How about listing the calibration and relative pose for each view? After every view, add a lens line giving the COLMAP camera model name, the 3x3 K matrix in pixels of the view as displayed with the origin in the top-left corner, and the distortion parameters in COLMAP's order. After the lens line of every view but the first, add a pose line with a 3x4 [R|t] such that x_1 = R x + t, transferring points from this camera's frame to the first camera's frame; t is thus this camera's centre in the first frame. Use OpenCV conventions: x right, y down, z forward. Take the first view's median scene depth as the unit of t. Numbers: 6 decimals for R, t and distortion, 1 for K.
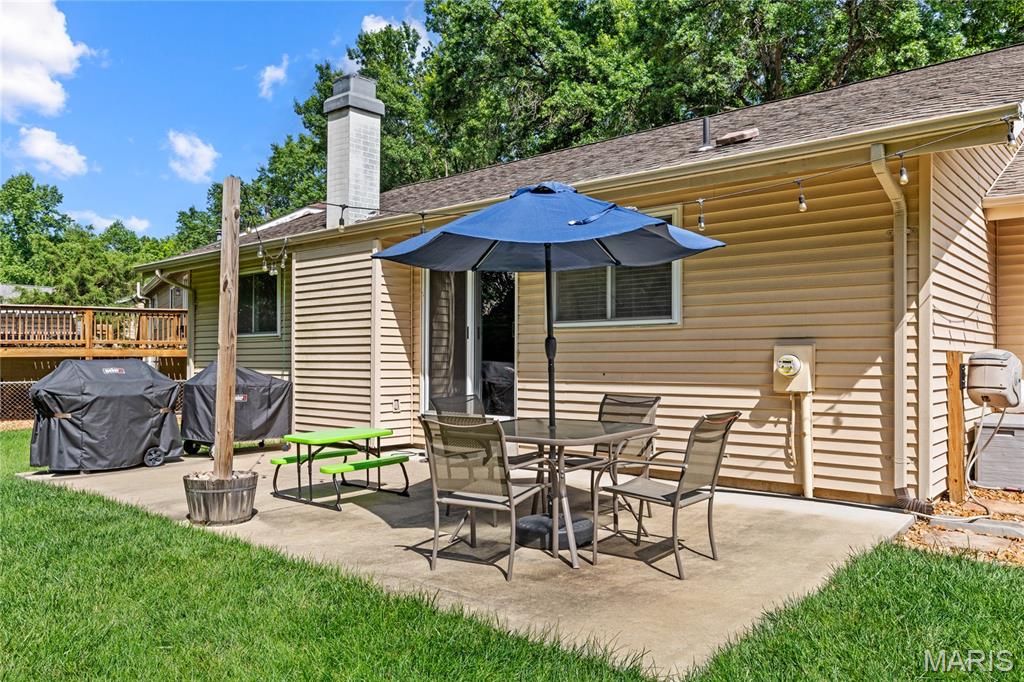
lens RADIAL K [[770.0, 0, 512.0], [0, 770.0, 341.0], [0, 0, 1]] dist [-0.002483, 0.001854]
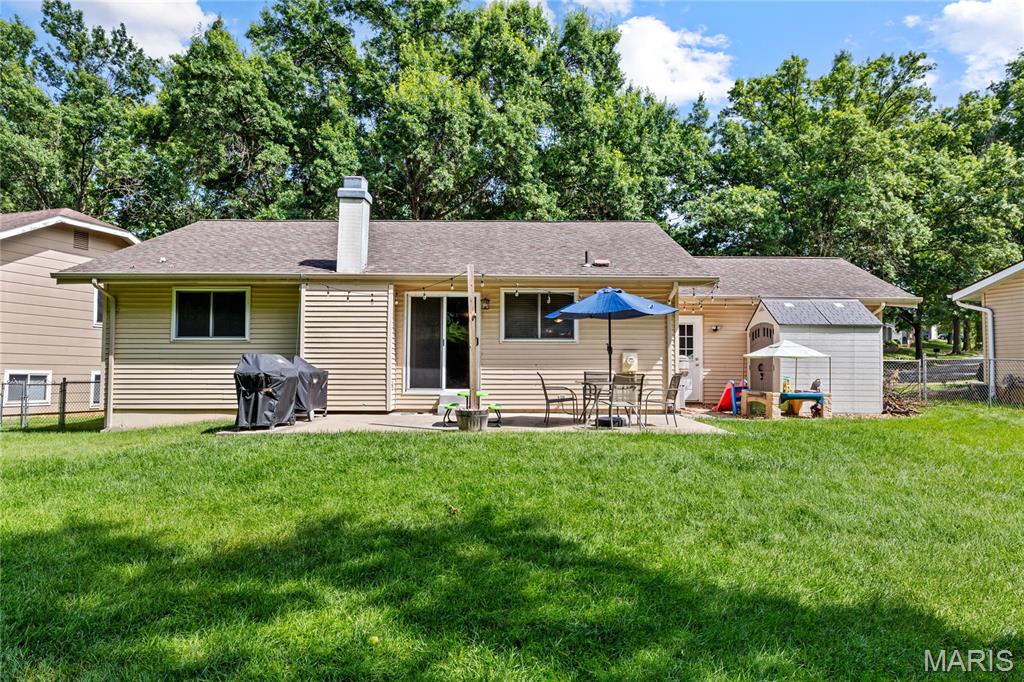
lens RADIAL K [[663.0, 0, 542.0], [0, 663.0, 336.8], [0, 0, 1]] dist [-0.004380, 0.000859]
pose [[0.744289, 0.036442, 0.666863, -0.602846], [-0.018159, 0.999245, -0.034339, 0.016178], [-0.667611, 0.013449, 0.744389, -0.188723]]
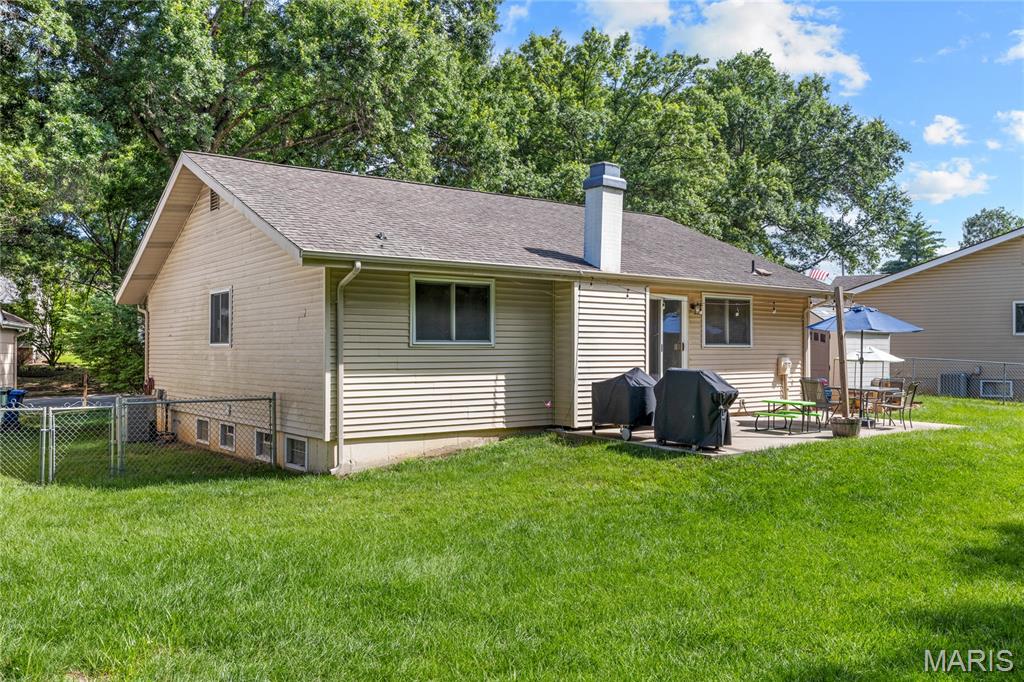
lens RADIAL K [[835.9, 0, 512.0], [0, 835.9, 341.0], [0, 0, 1]] dist [0.040460, -0.000200]
pose [[0.219195, 0.023512, 0.975398, -1.283672], [-0.013565, 0.999686, -0.021049, 0.011481], [-0.975587, -0.008617, 0.219445, 0.611354]]
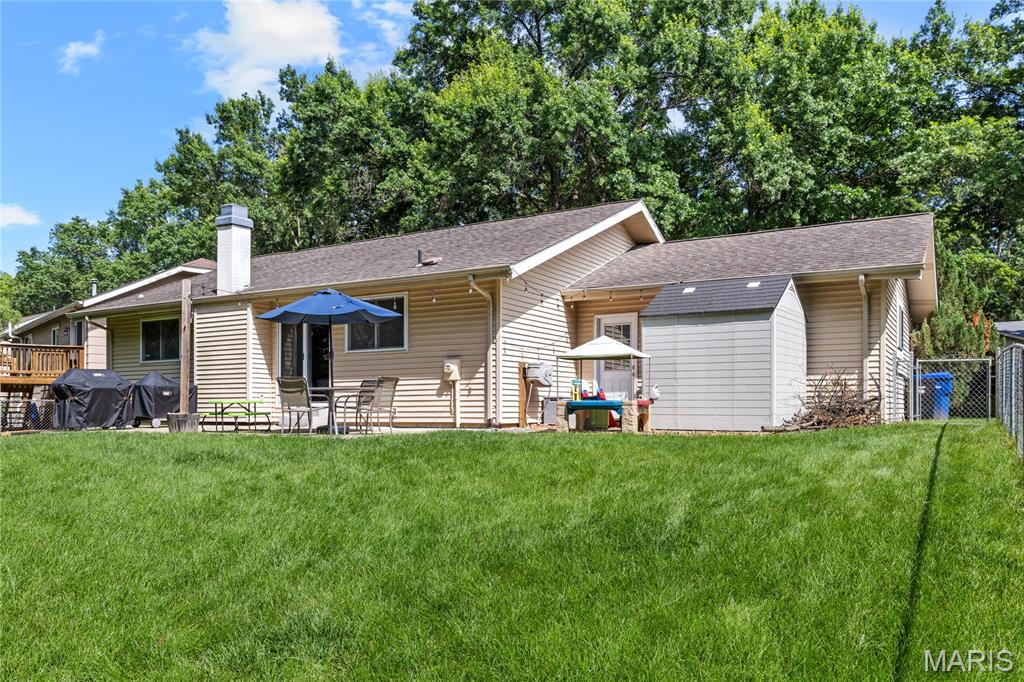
lens RADIAL K [[776.1, 0, 523.5], [0, 776.1, 401.5], [0, 0, 1]] dist [-0.002767, 0.001769]
pose [[0.981872, -0.003273, 0.189519, 0.068380], [-0.000006, 0.999850, 0.017303, 0.041983], [-0.189548, -0.016990, 0.981725, -0.582170]]
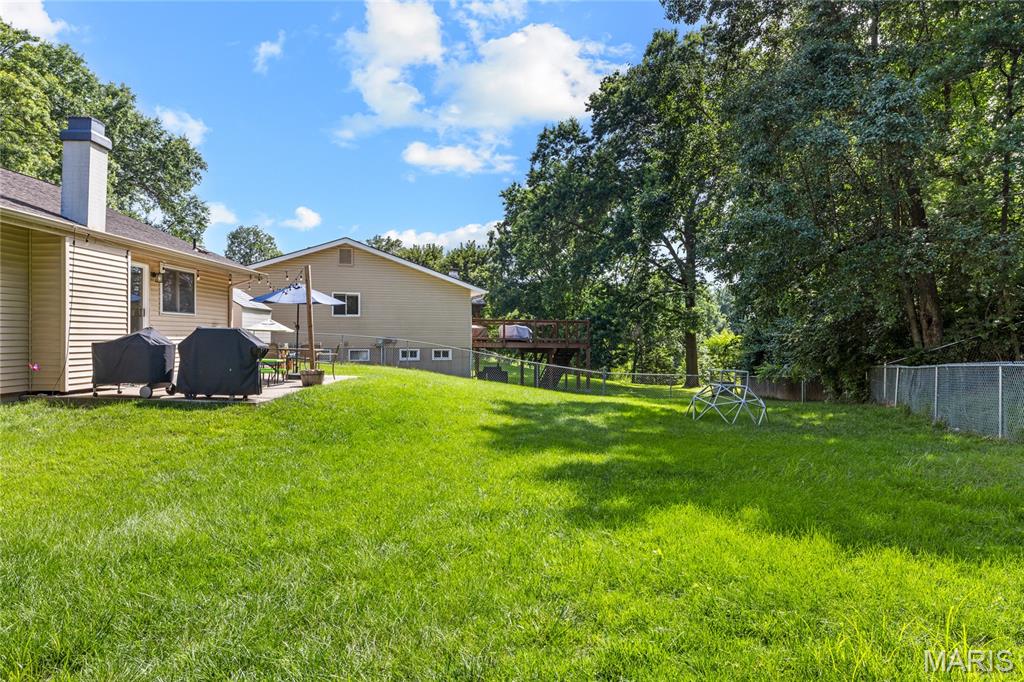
lens RADIAL K [[682.8, 0, 512.0], [0, 682.8, 341.0], [0, 0, 1]] dist [-0.000835, 0.001591]
pose [[-0.645570, 0.004973, 0.763685, -1.194030], [-0.006382, 0.999909, -0.011905, 0.044228], [-0.763674, -0.012559, -0.645479, 0.889020]]
